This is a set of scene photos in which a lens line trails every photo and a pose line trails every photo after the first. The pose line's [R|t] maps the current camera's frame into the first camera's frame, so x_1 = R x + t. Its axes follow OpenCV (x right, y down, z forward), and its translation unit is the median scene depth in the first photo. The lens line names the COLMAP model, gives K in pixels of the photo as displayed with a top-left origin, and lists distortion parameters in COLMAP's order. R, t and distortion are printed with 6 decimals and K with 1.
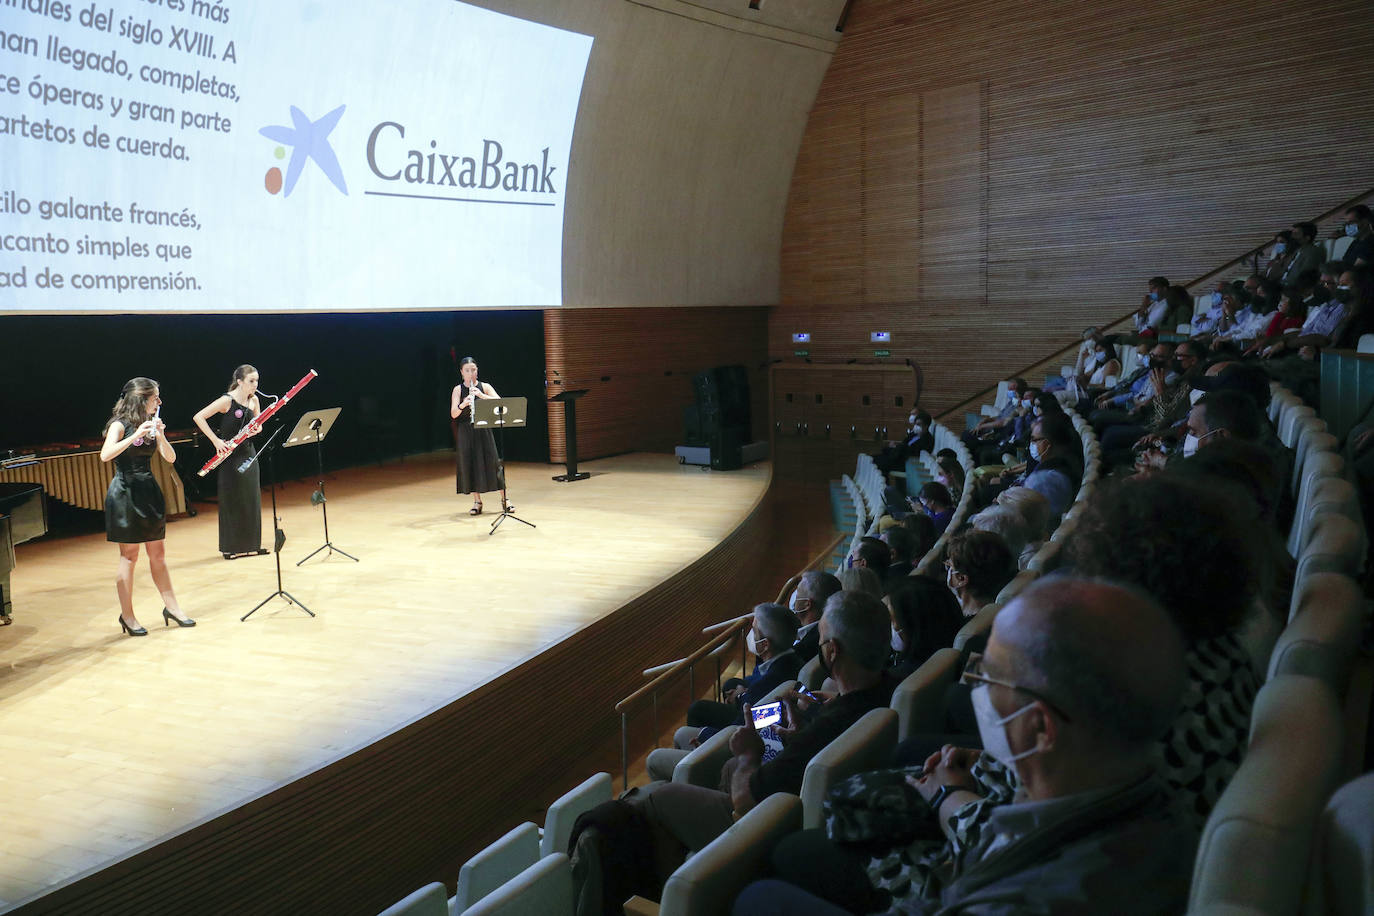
lens RADIAL K [[1150.9, 0, 694.8], [0, 1150.9, 456.7], [0, 0, 1]] dist [0.012749, -0.005848]
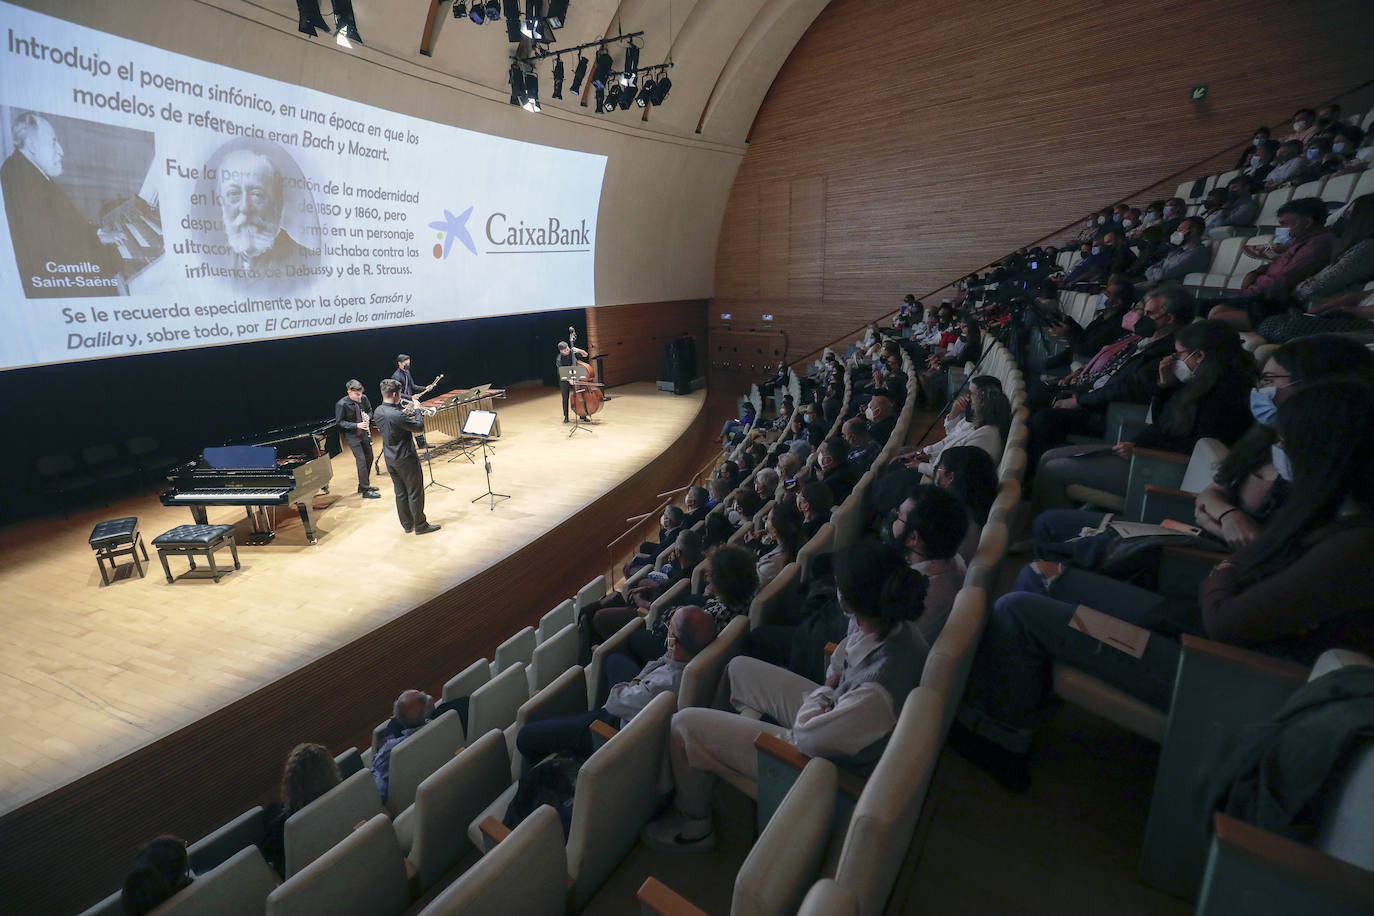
lens RADIAL K [[647.4, 0, 691.6], [0, 647.4, 462.0], [0, 0, 1]] dist [0.002690, -0.002821]
pose [[0.999923, -0.005089, 0.011299, 0.031989], [0.003133, 0.985978, 0.166848, -0.062053], [-0.011990, -0.166800, 0.985918, -0.093574]]
